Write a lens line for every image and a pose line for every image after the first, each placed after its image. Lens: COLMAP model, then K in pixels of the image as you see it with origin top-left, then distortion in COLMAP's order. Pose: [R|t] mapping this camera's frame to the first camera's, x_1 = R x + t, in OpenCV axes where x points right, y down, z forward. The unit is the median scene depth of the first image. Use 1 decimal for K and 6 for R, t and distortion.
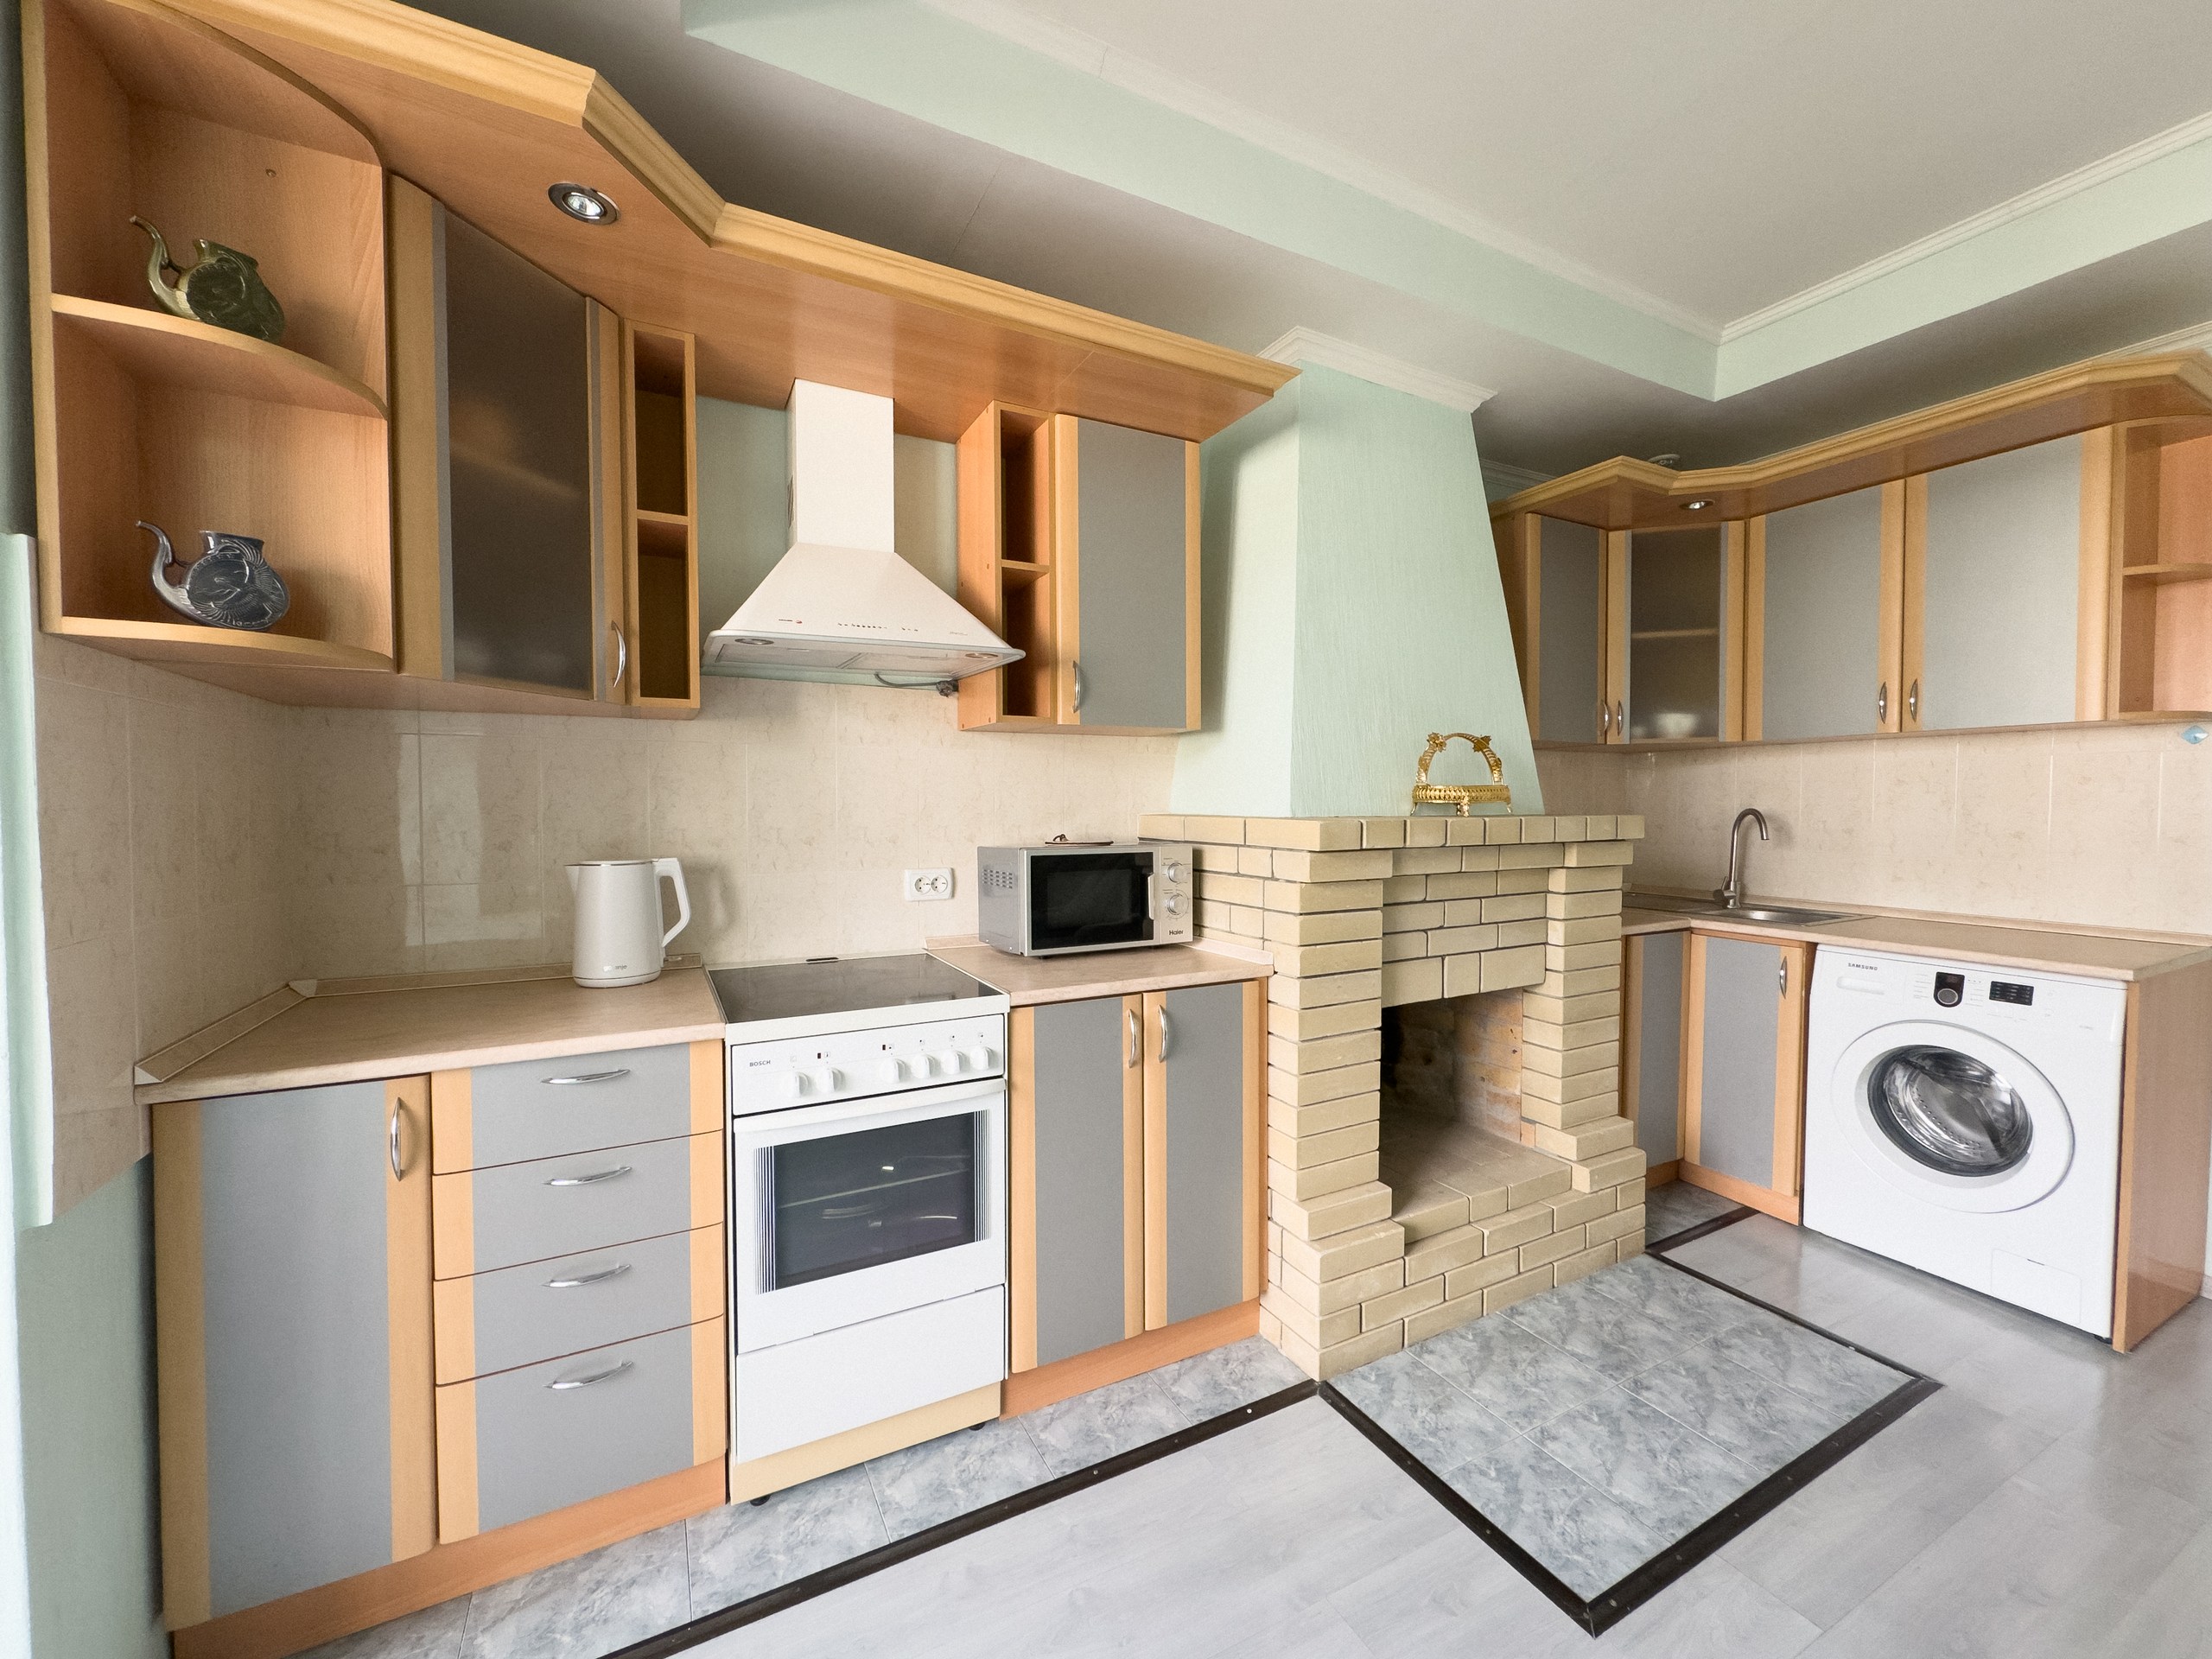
lens RADIAL K [[881.6, 0, 1106.0], [0, 881.6, 829.5], [0, 0, 1]] dist [-0.000495, 0.000002]
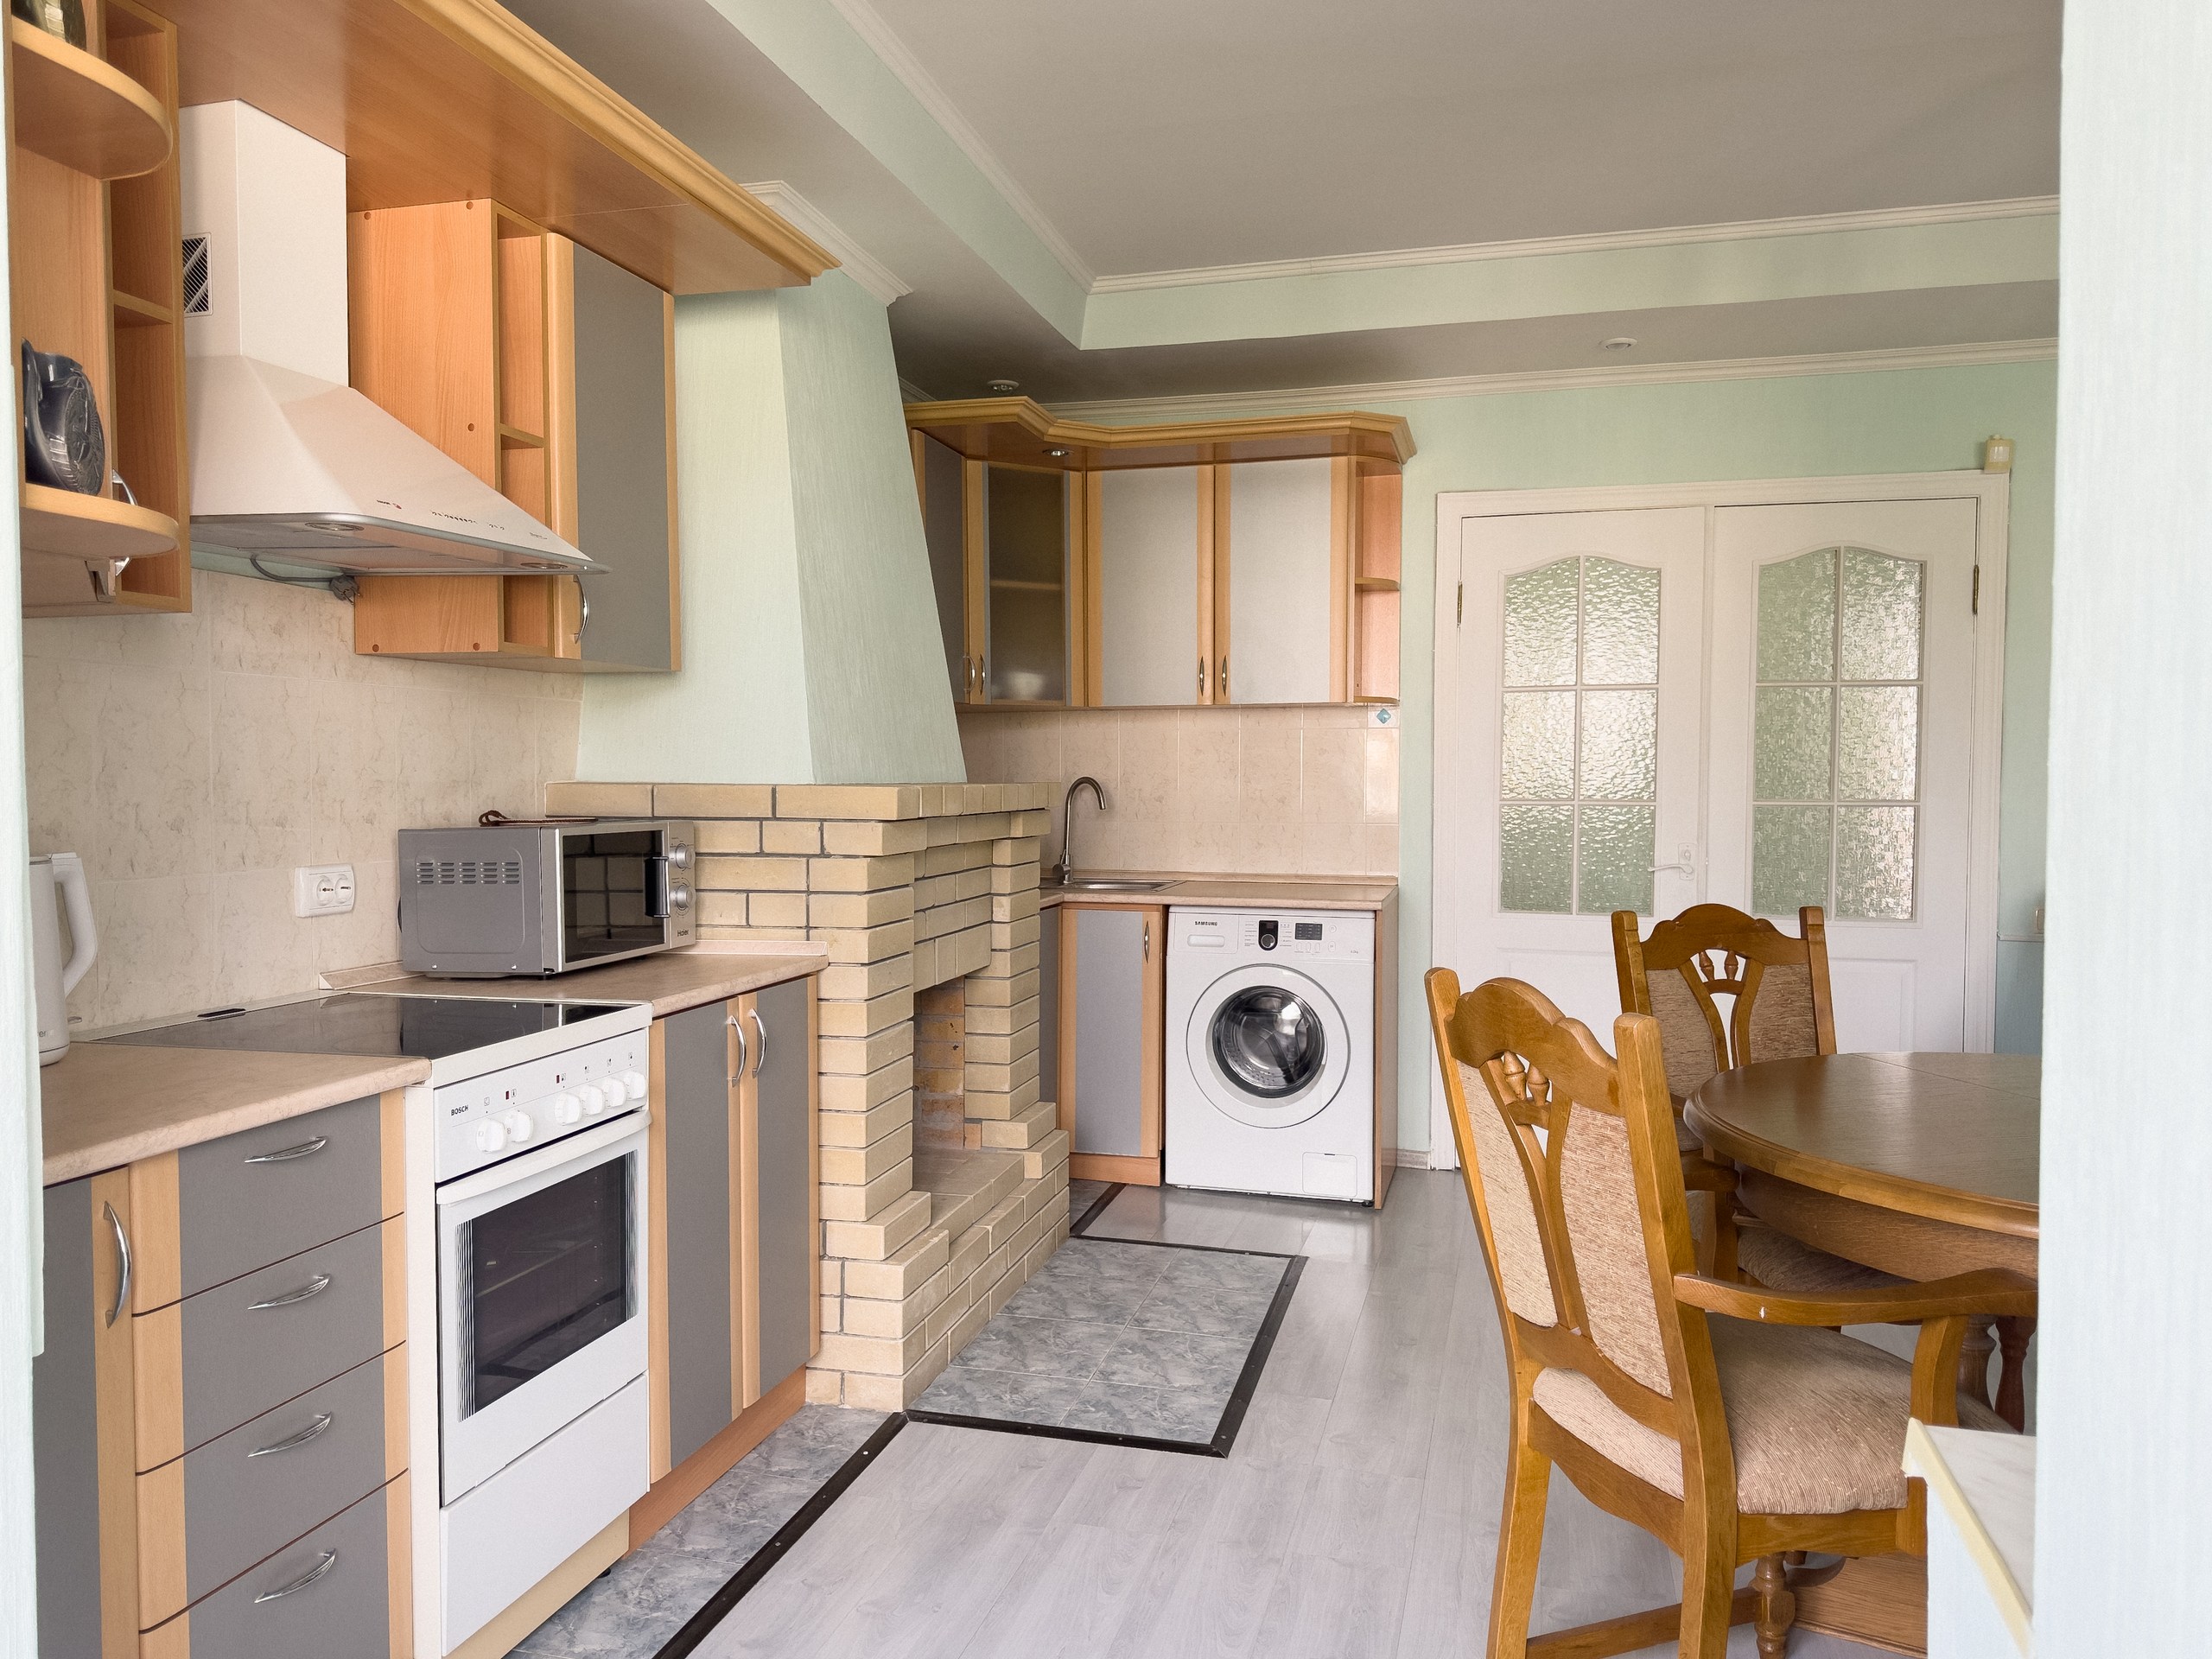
lens RADIAL K [[1562.3, 0, 1096.2], [0, 1562.3, 834.1], [0, 0, 1]] dist [0.160311, -0.268900]
pose [[0.678798, -0.026489, 0.733847, -0.735399], [0.021129, 0.999640, 0.016539, 0.015306], [-0.734021, 0.004279, 0.679113, -0.226805]]
